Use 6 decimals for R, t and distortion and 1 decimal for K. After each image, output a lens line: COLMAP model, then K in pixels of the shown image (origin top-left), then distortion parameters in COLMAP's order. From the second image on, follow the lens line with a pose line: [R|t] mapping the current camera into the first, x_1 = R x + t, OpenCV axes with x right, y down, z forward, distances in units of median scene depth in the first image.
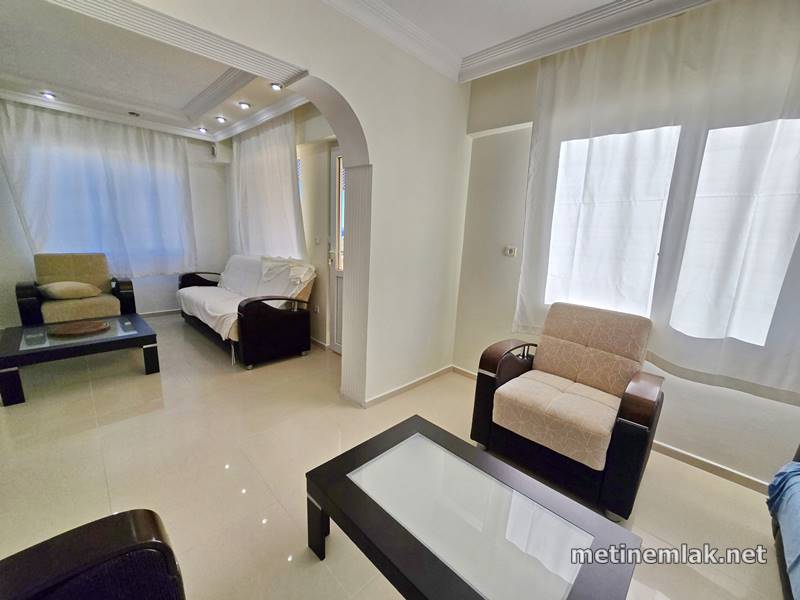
lens RADIAL K [[327.3, 0, 396.1], [0, 327.3, 306.4], [0, 0, 1]] dist [-0.003648, 0.000382]
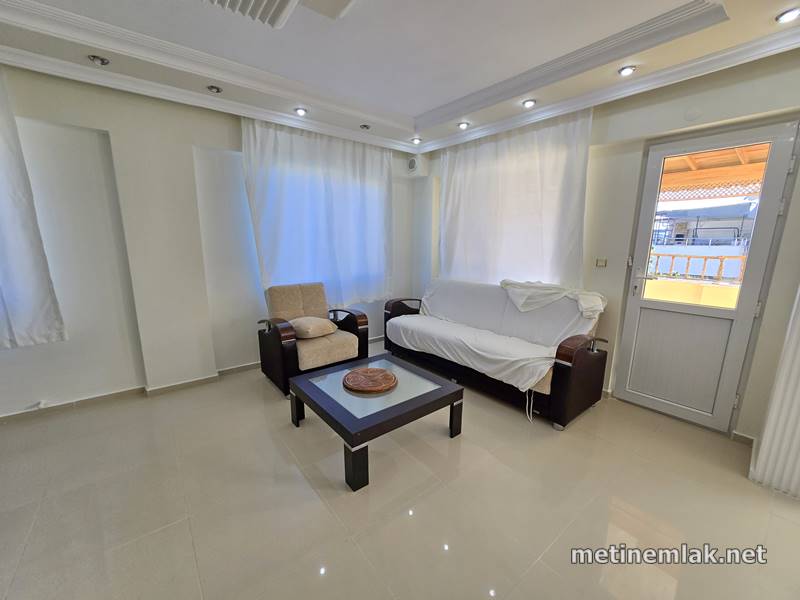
lens RADIAL K [[327.3, 0, 396.1], [0, 327.3, 306.4], [0, 0, 1]] dist [-0.003648, 0.000382]
pose [[0.993457, -0.015899, -0.113093, -0.609352], [0.013056, 0.999581, -0.025832, -0.072708], [0.113456, 0.024186, 0.993249, 0.132593]]
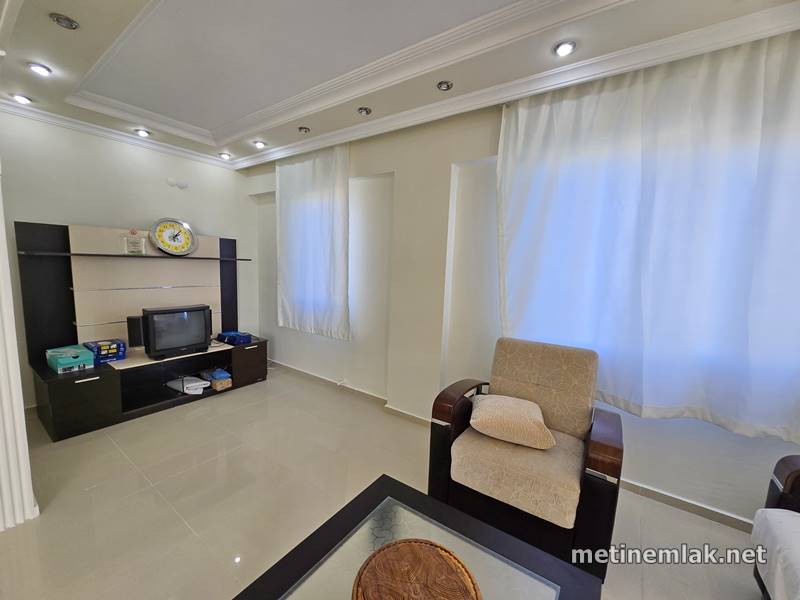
lens RADIAL K [[327.3, 0, 396.1], [0, 327.3, 306.4], [0, 0, 1]] dist [-0.003648, 0.000382]
pose [[0.179706, 0.089245, -0.979664, -0.495542], [-0.243105, 0.969016, 0.043681, -0.184591], [0.953208, 0.230312, 0.195834, 0.633183]]
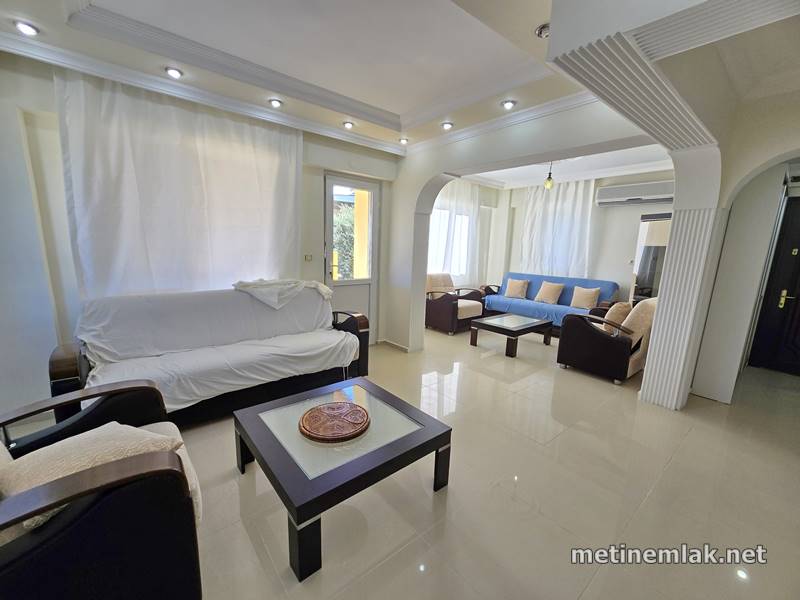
lens RADIAL K [[327.3, 0, 396.1], [0, 327.3, 306.4], [0, 0, 1]] dist [-0.003648, 0.000382]
pose [[0.094092, -0.215920, 0.971867, -1.156567], [0.203188, 0.959815, 0.193570, -0.181142], [-0.974608, 0.179258, 0.134183, 0.575853]]
